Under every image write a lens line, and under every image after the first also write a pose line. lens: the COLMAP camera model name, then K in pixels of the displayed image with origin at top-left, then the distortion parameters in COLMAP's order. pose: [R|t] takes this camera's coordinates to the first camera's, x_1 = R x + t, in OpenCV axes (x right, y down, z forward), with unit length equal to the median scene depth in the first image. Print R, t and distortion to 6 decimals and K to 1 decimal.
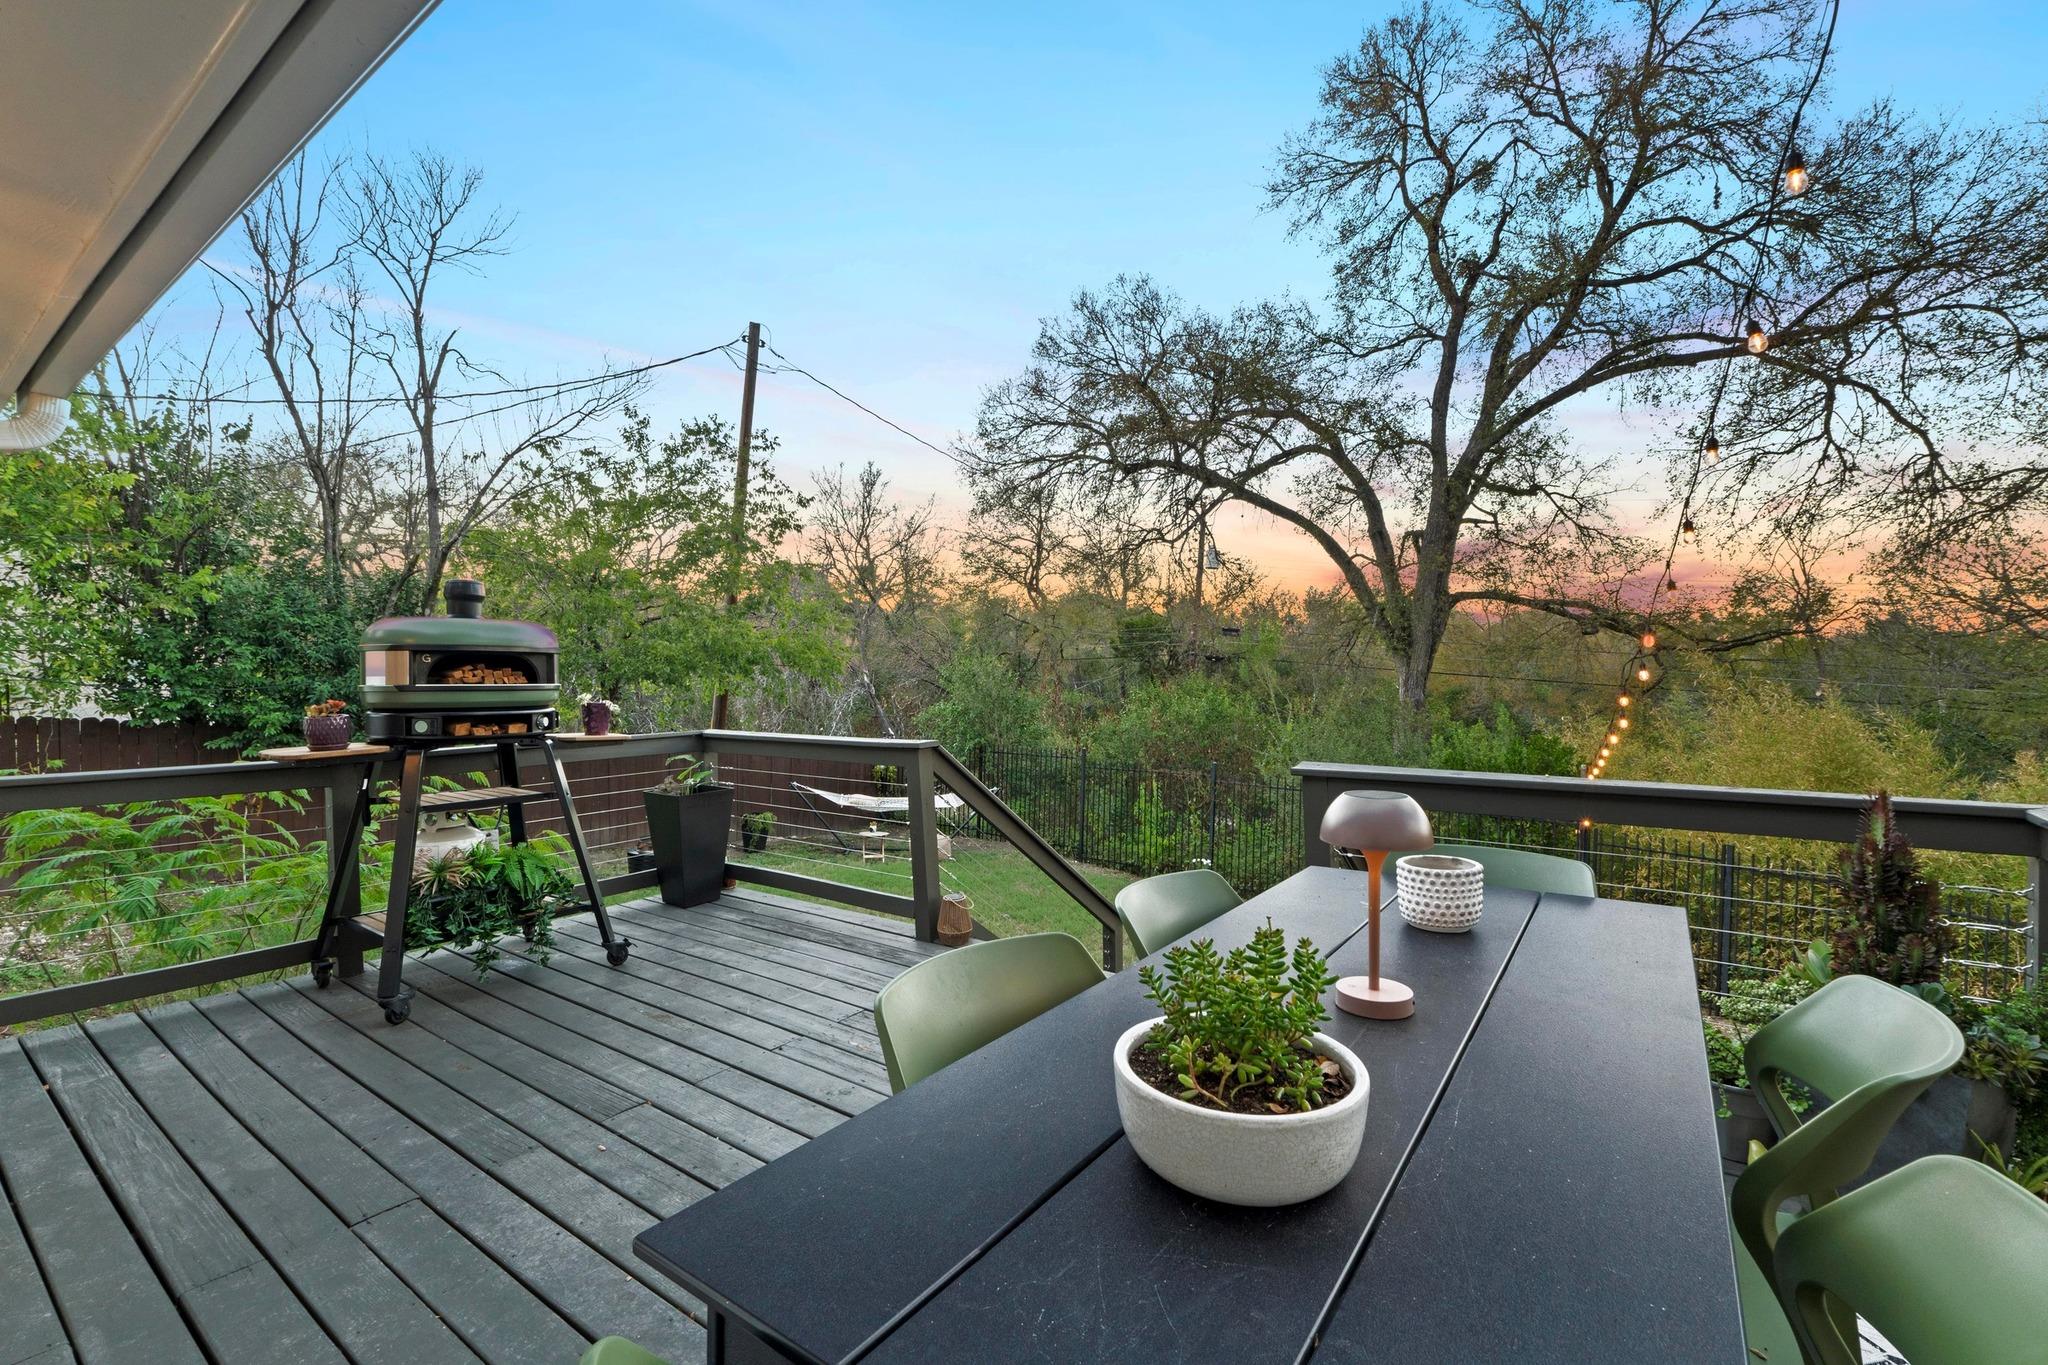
lens RADIAL K [[871.7, 0, 1026.8], [0, 871.7, 678.2], [0, 0, 1]] dist [-0.004827, -0.001529]
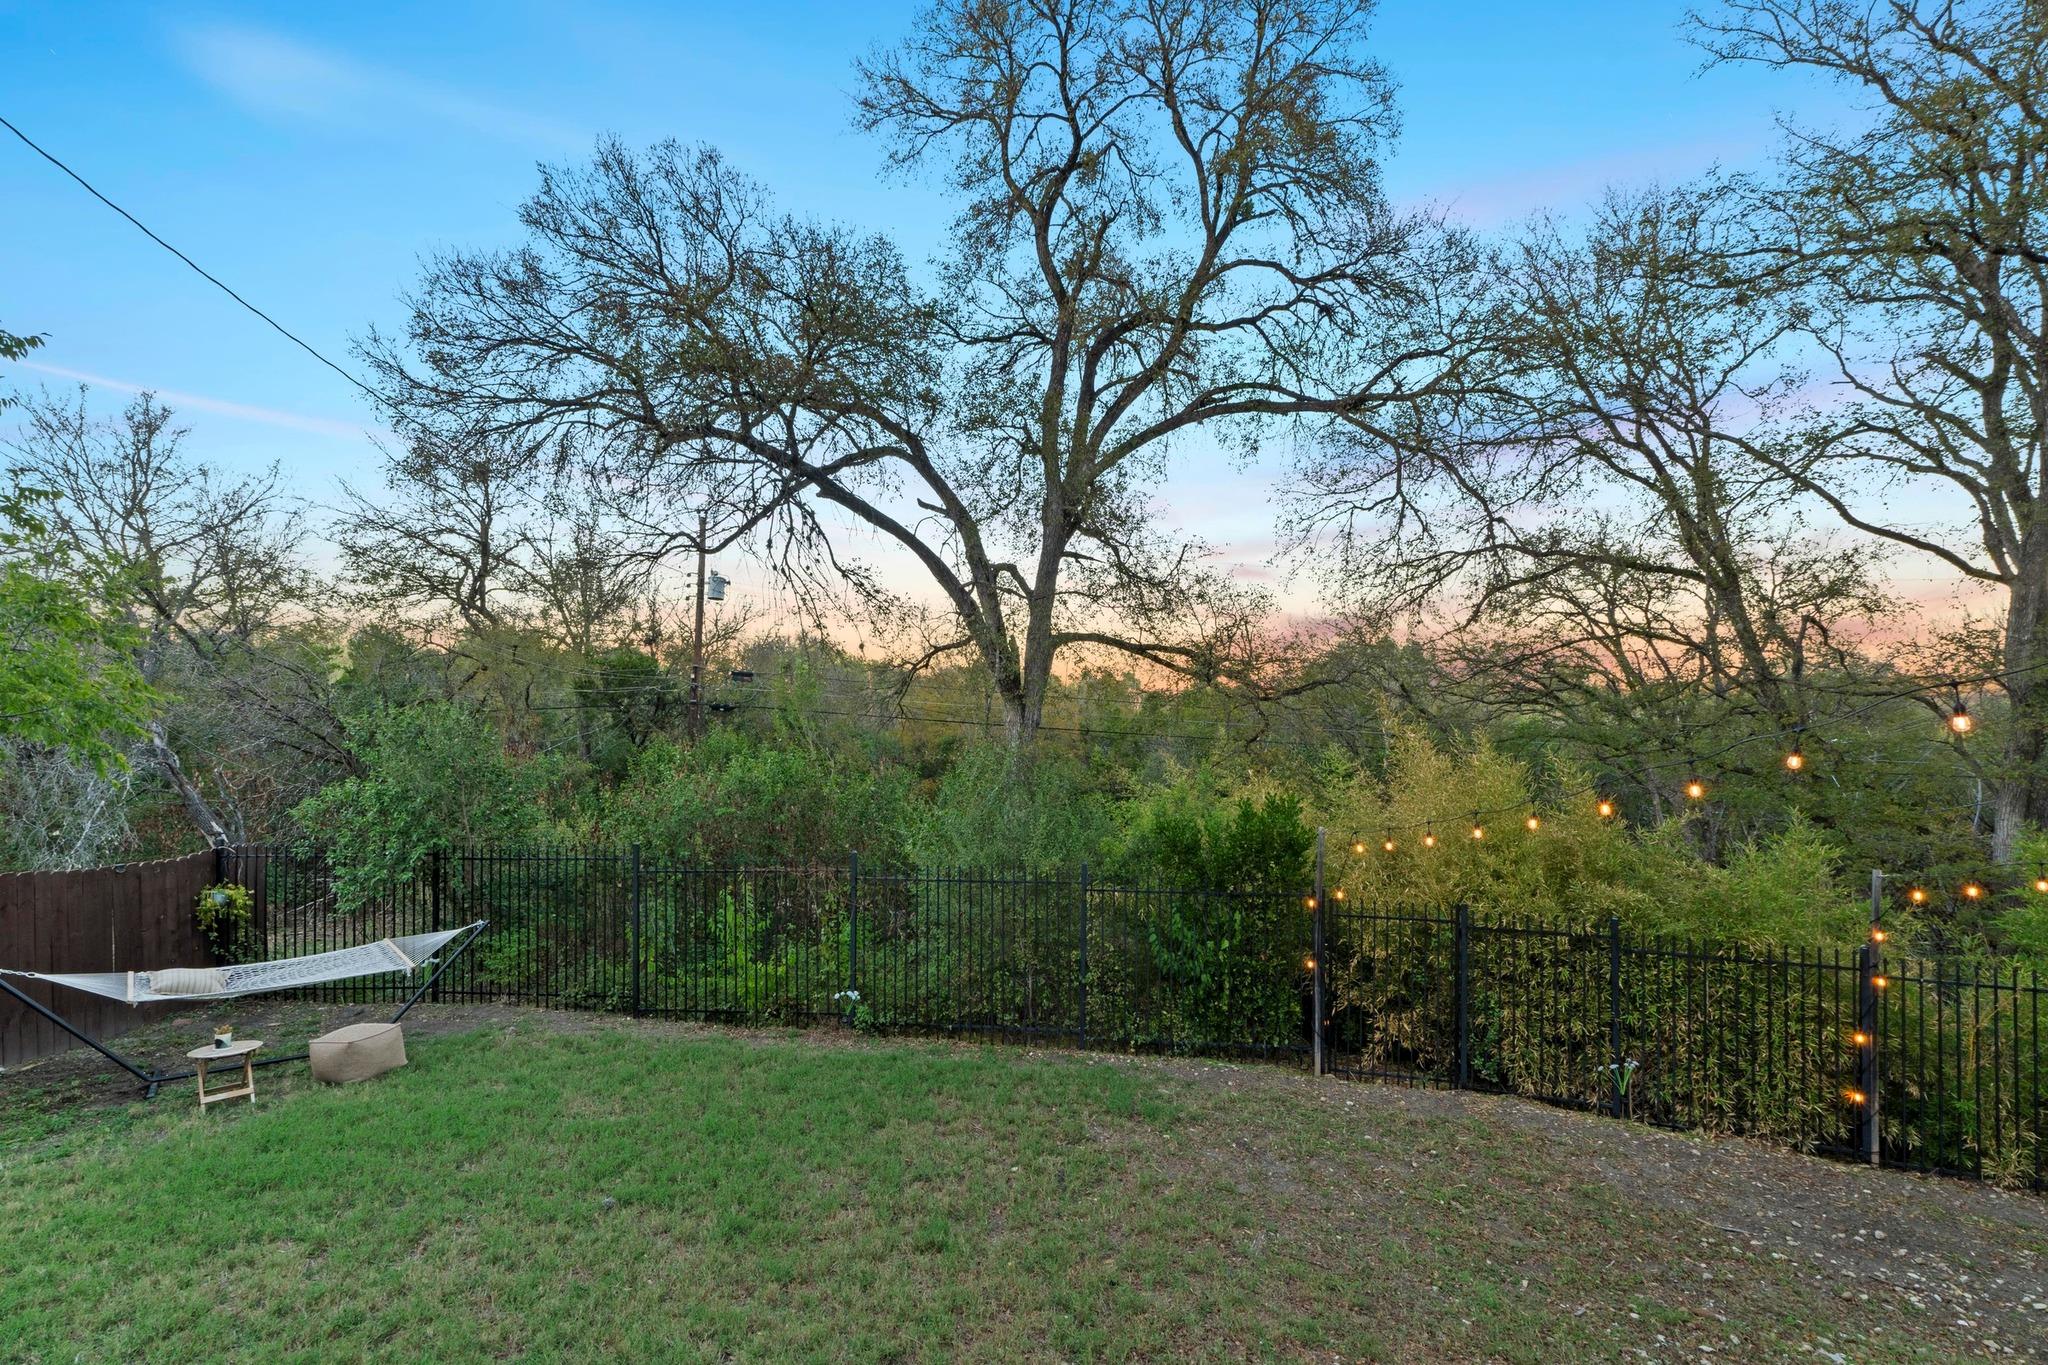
lens RADIAL K [[871.7, 0, 981.5], [0, 871.7, 744.9], [0, 0, 1]] dist [-0.004827, -0.001529]
pose [[0.825928, -0.022723, 0.563318, -0.078617], [0.013061, 0.999690, 0.021175, -0.003272], [-0.563624, -0.010131, 0.825969, 0.288207]]
